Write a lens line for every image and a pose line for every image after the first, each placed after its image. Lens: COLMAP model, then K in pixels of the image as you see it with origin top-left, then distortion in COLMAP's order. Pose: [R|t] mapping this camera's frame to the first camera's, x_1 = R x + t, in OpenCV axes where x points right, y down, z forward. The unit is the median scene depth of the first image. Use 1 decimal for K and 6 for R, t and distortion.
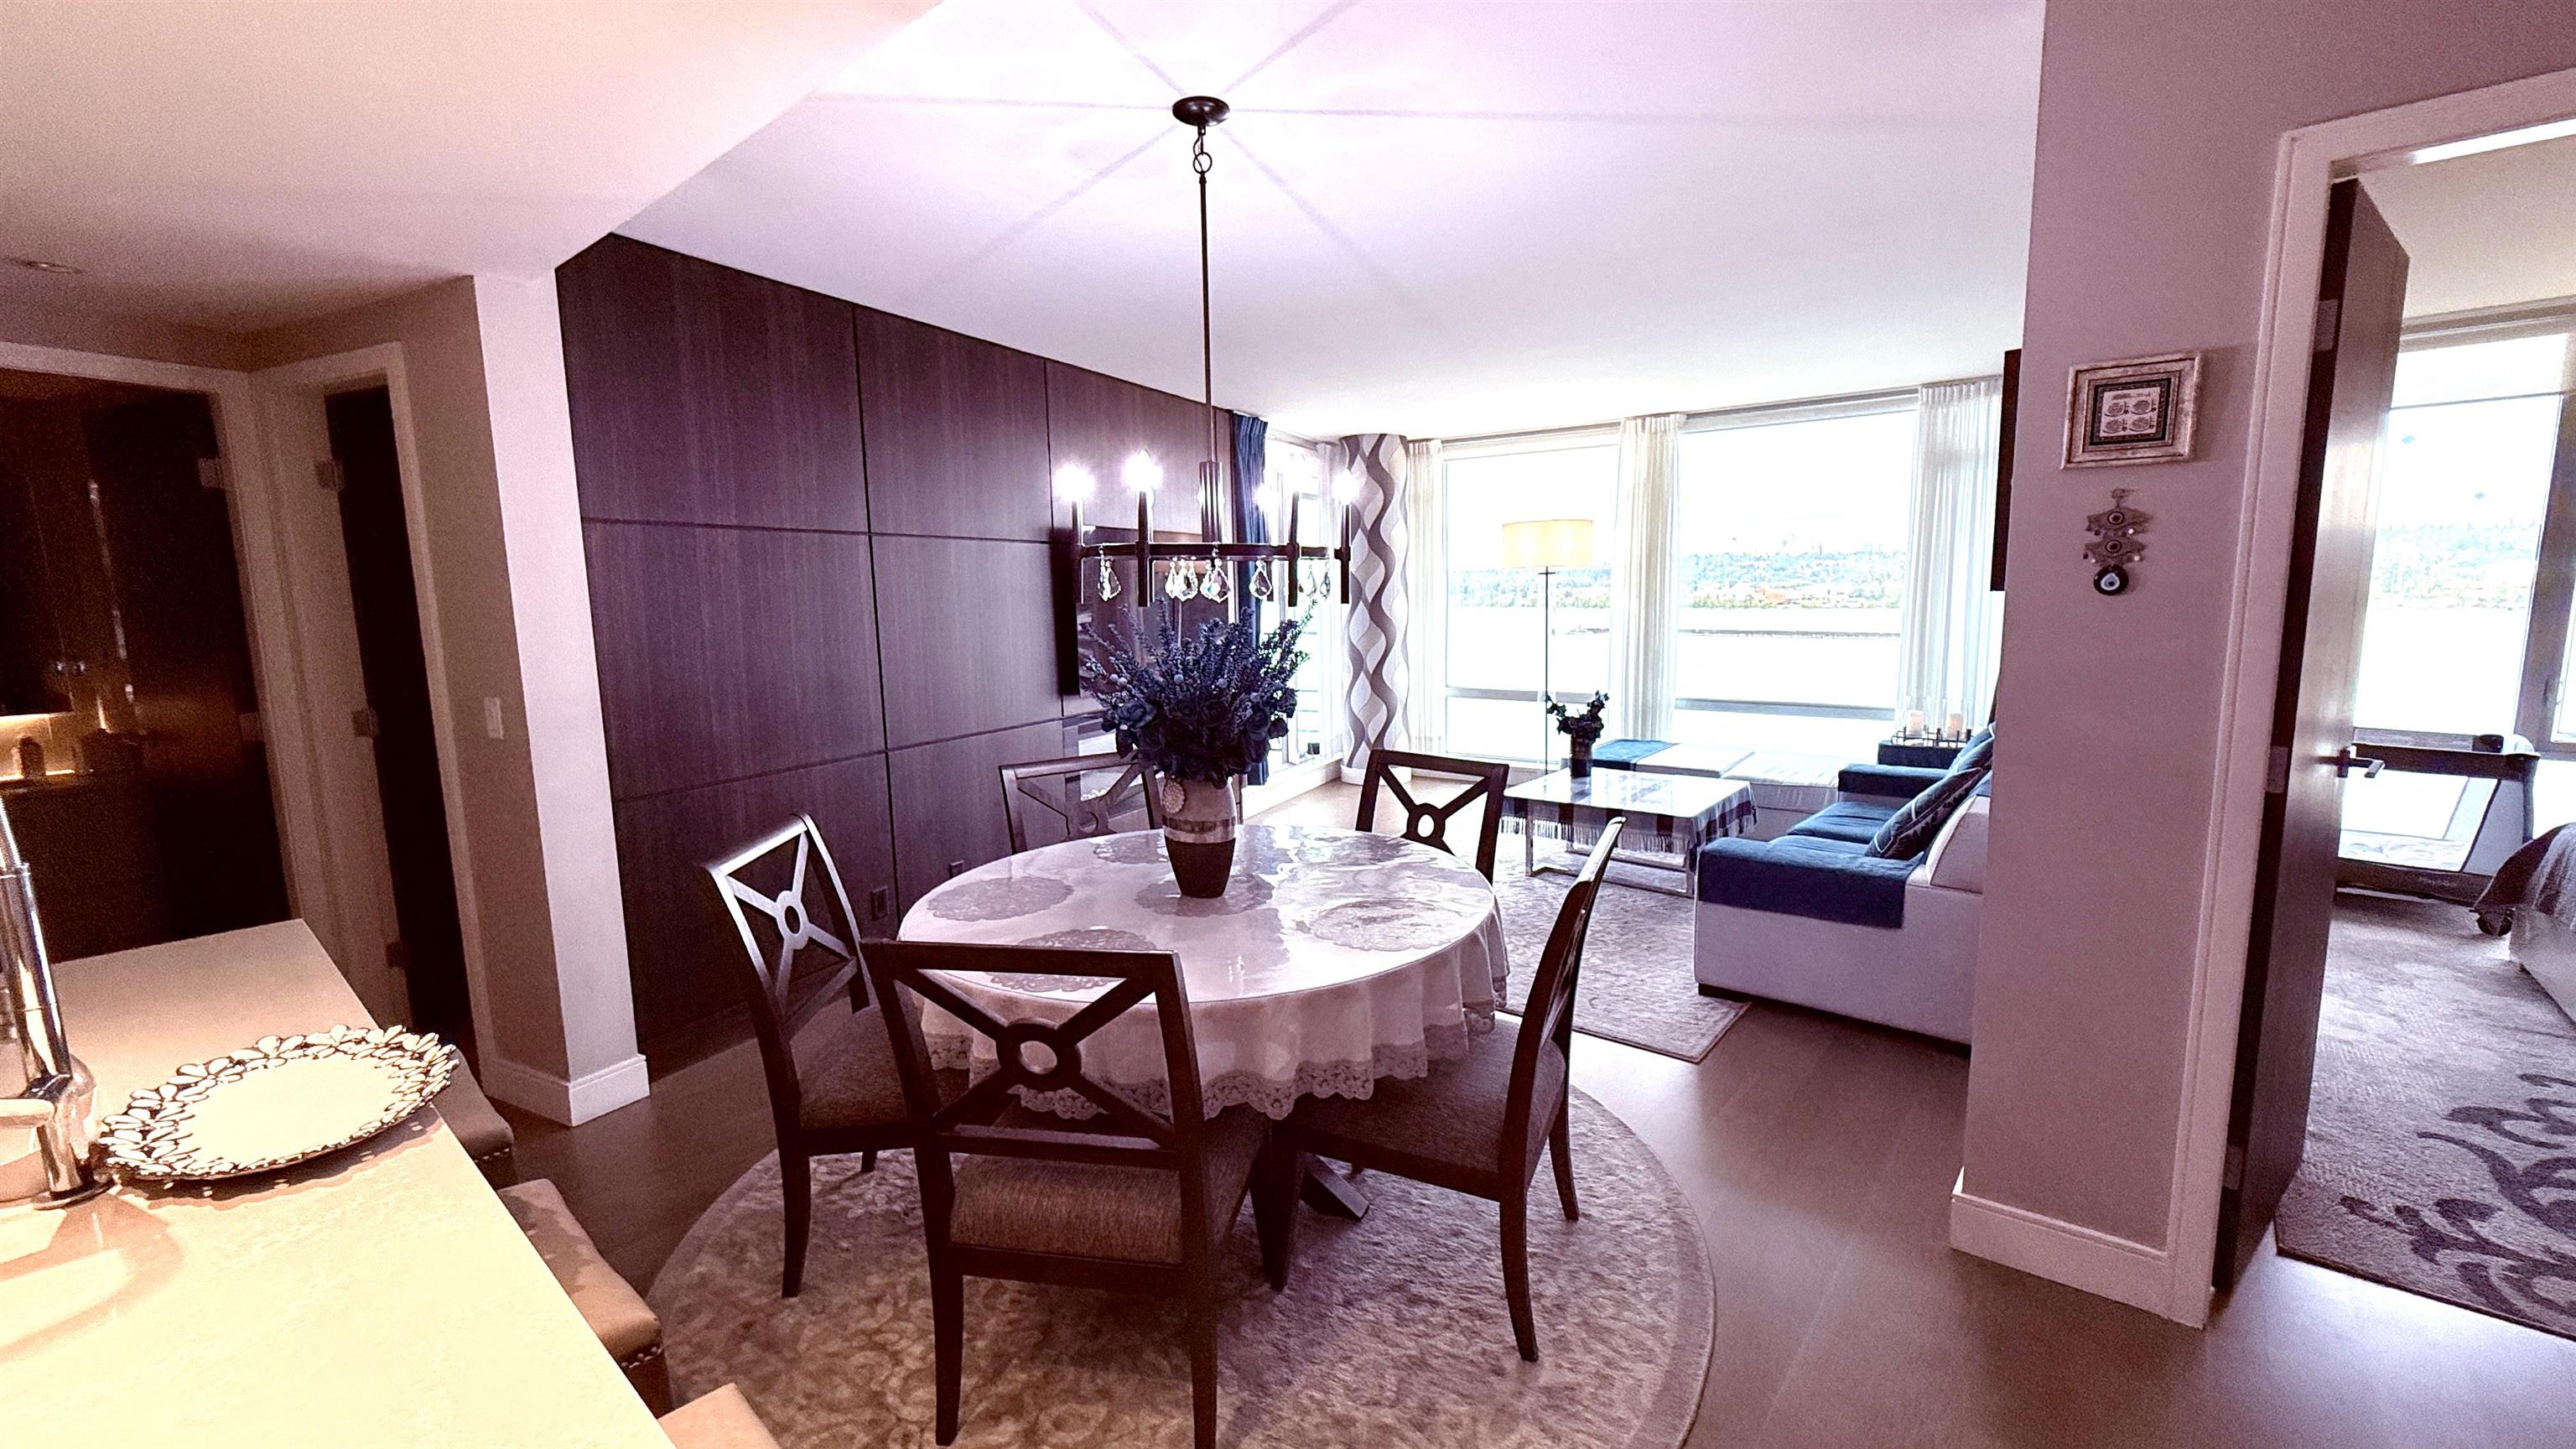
lens RADIAL K [[1026.4, 0, 1305.8], [0, 1026.4, 727.3], [0, 0, 1]] dist [0.000494, -0.000546]
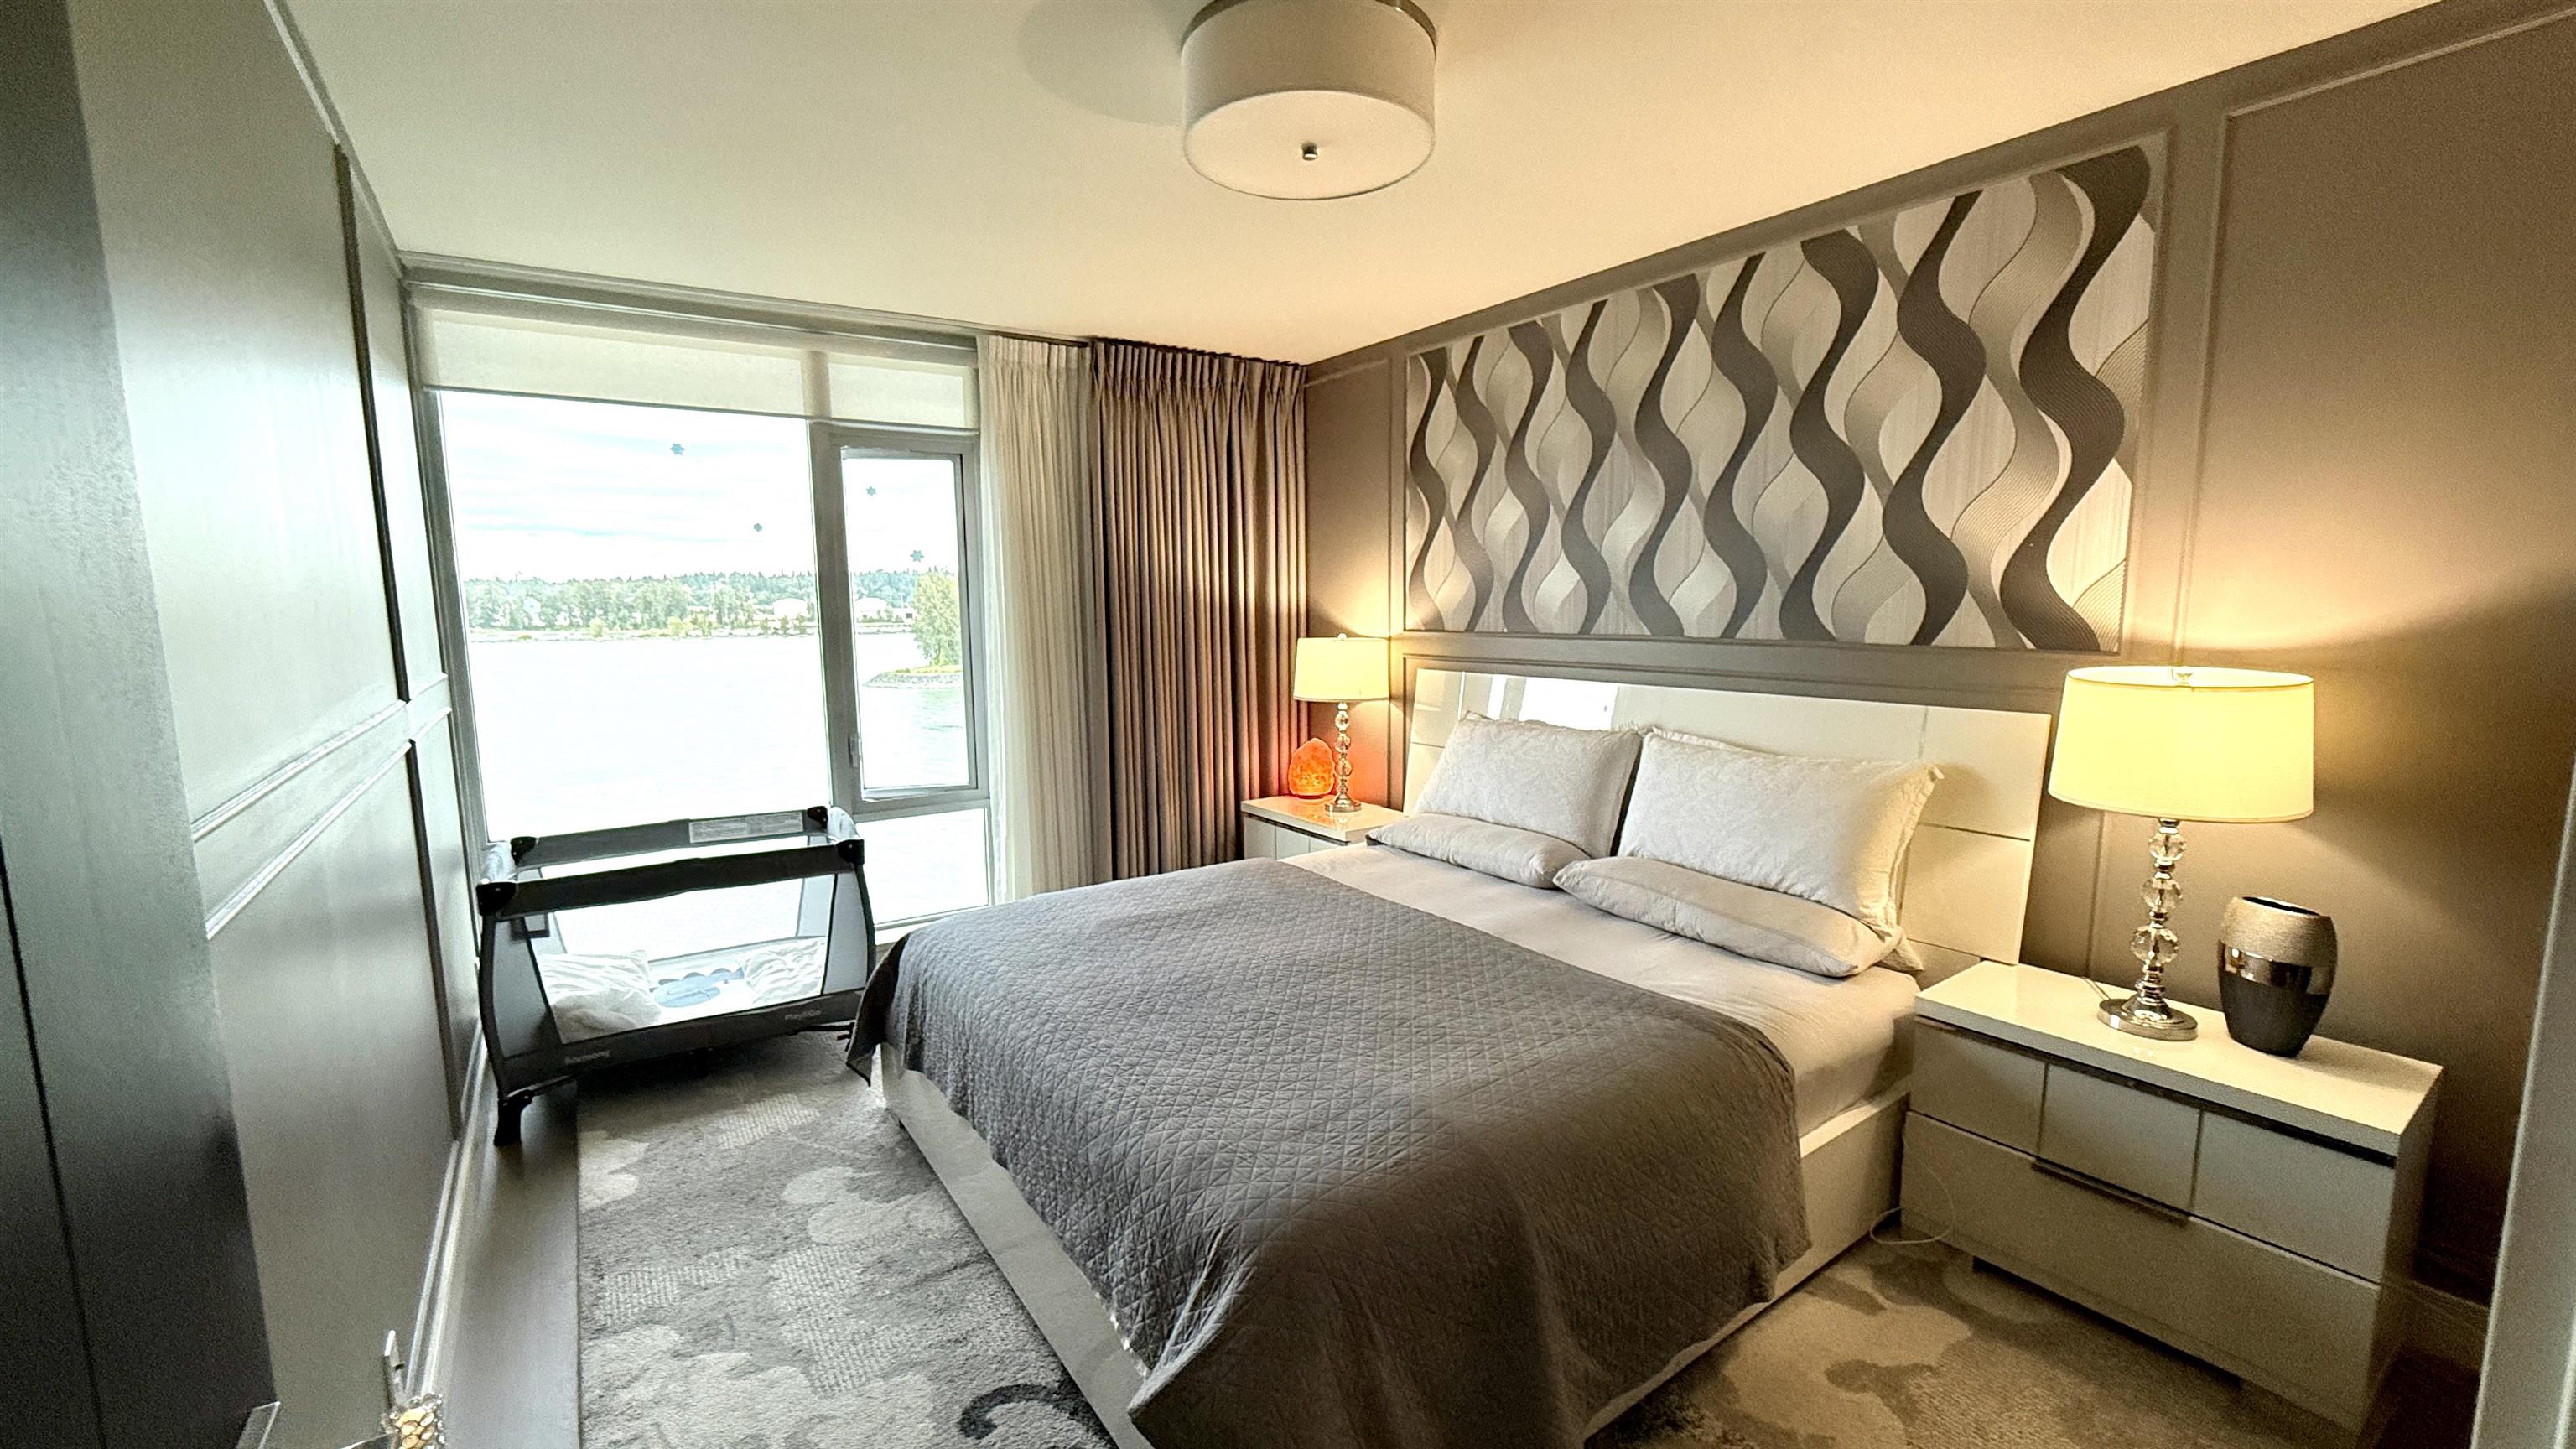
lens RADIAL K [[1026.4, 0, 1277.2], [0, 1026.4, 734.1], [0, 0, 1]] dist [0.000494, -0.000546]
pose [[0.265741, -0.107783, 0.958000, 0.507003], [0.131606, 0.988483, 0.074706, -0.082665], [-0.955019, 0.106226, 0.276866, 0.445386]]
